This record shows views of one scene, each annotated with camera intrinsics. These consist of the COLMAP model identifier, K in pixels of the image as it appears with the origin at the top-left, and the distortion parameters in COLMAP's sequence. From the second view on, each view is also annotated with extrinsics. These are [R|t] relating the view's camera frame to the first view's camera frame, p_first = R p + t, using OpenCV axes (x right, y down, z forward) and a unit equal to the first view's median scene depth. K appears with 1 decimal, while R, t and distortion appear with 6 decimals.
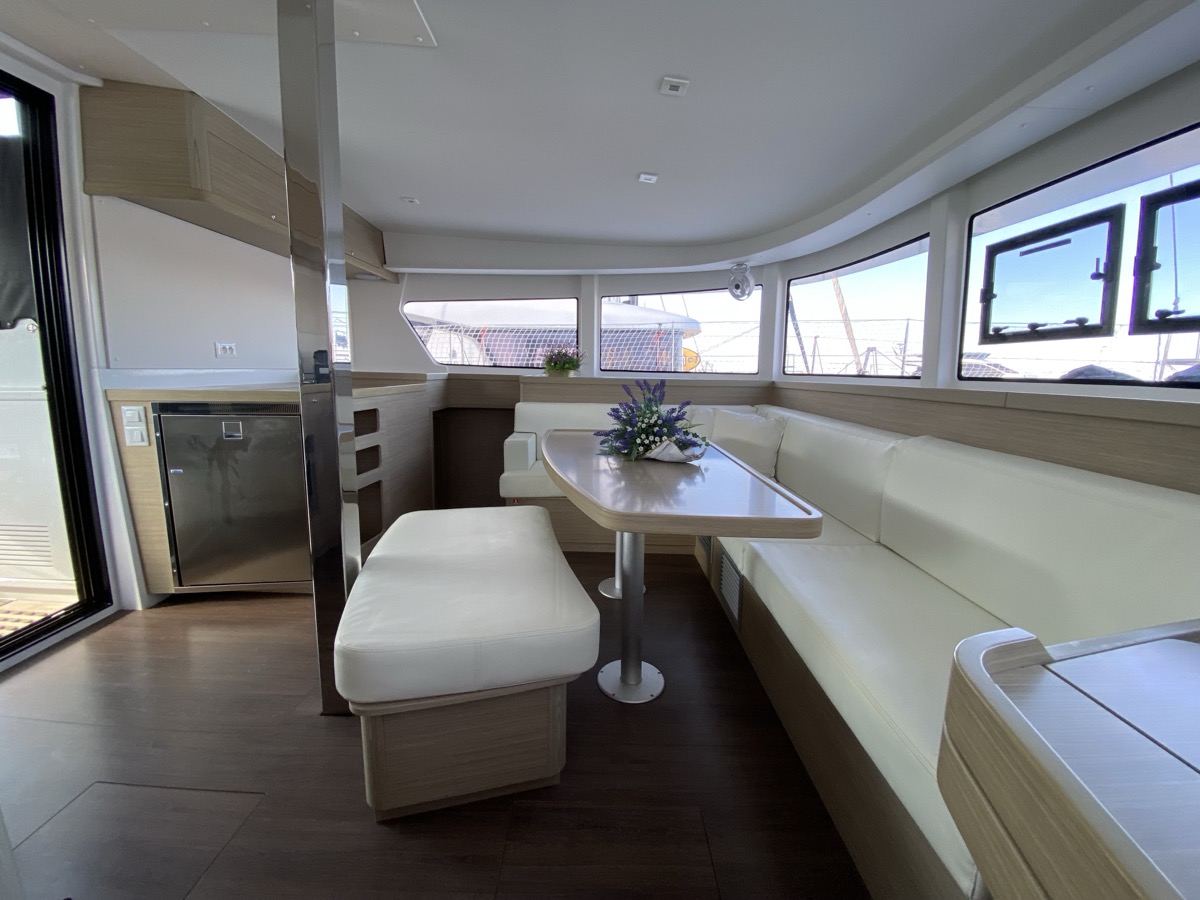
lens RADIAL K [[488.8, 0, 593.2], [0, 488.8, 443.1], [0, 0, 1]] dist [0.038442, -0.025615]
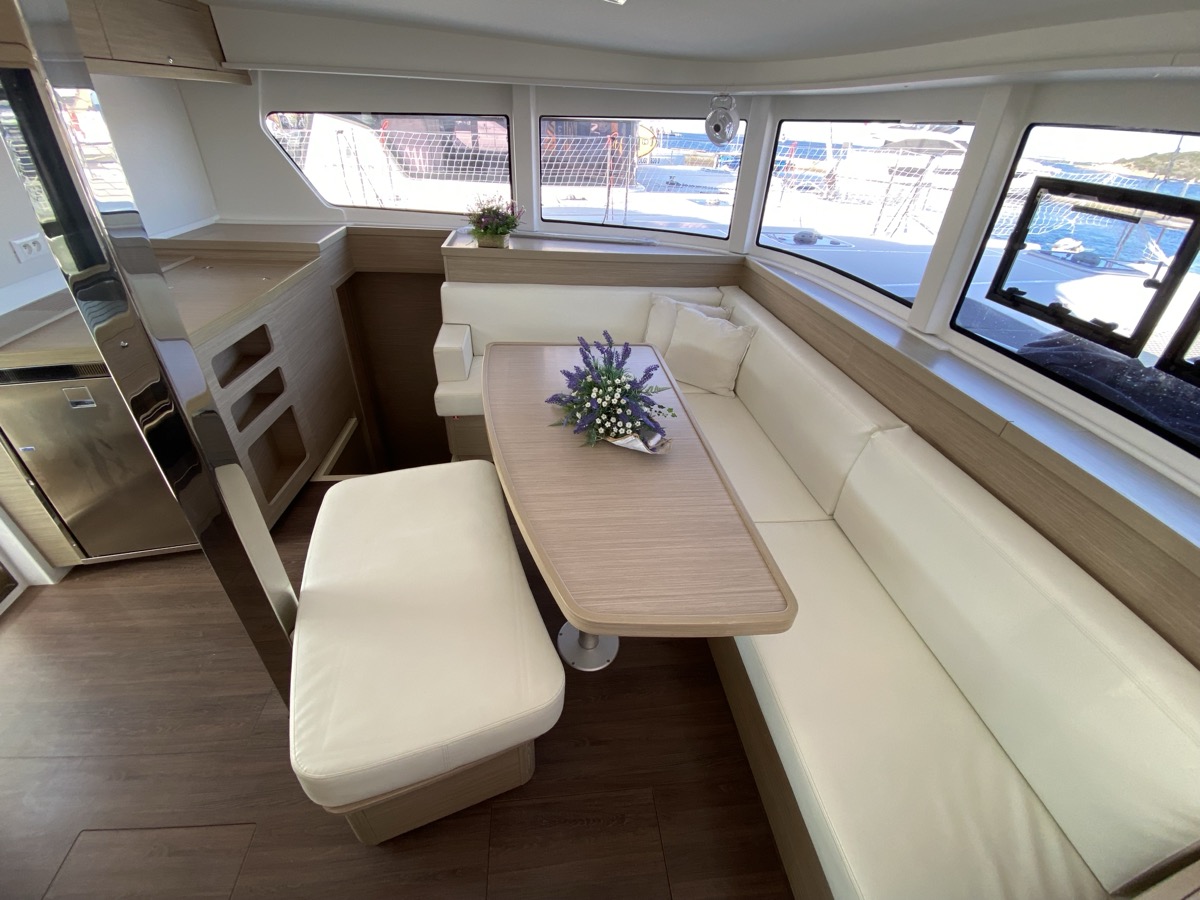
lens RADIAL K [[495.7, 0, 590.2], [0, 495.7, 444.7], [0, 0, 1]] dist [0.025439, -0.020328]
pose [[0.993271, -0.038025, 0.109393, -0.017964], [-0.010738, 0.910258, 0.413902, -0.301281], [-0.115315, -0.412291, 0.903725, 0.170775]]
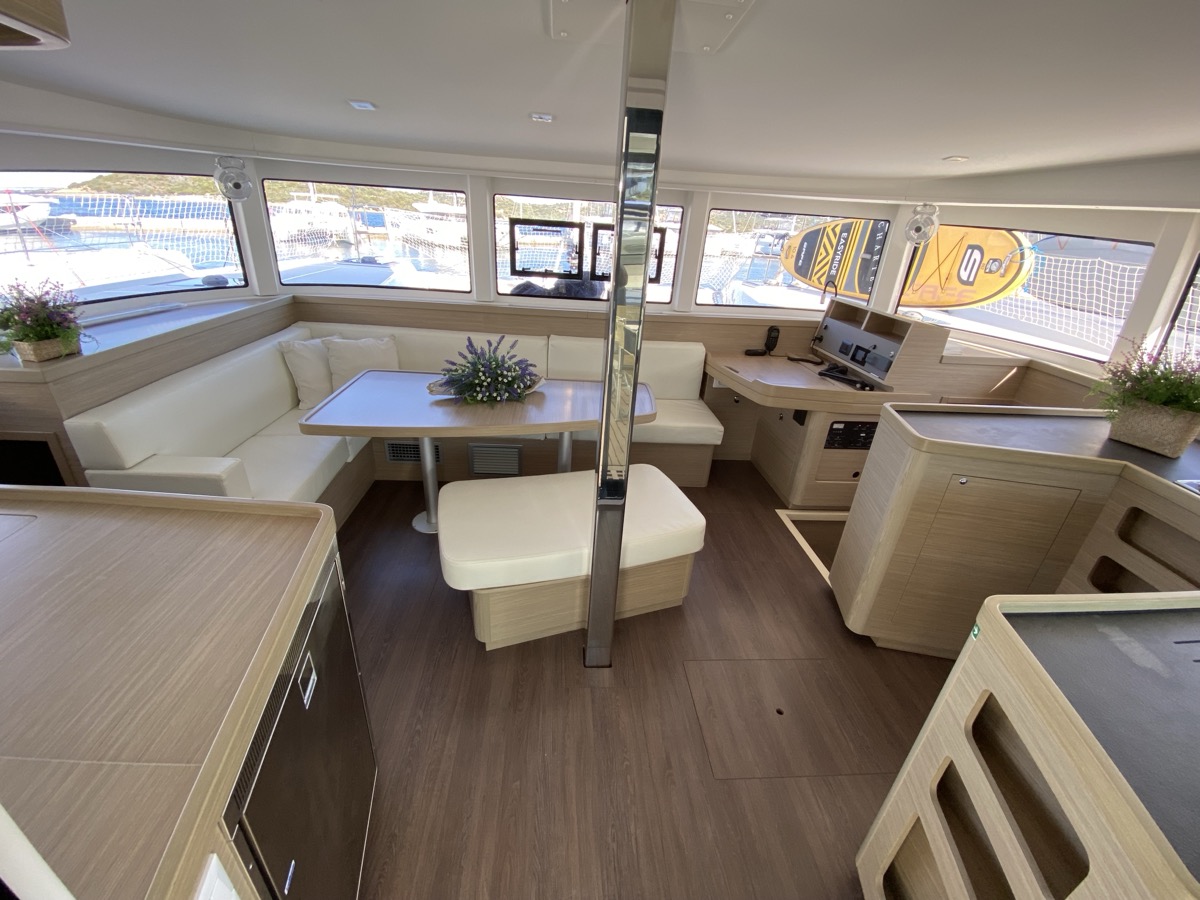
lens RADIAL K [[495.7, 0, 590.2], [0, 495.7, 444.7], [0, 0, 1]] dist [0.025439, -0.020328]
pose [[-0.057115, -0.433537, 0.899324, -1.080502], [0.094254, 0.894430, 0.437164, -0.390537], [-0.993908, 0.109734, -0.010223, 0.757893]]
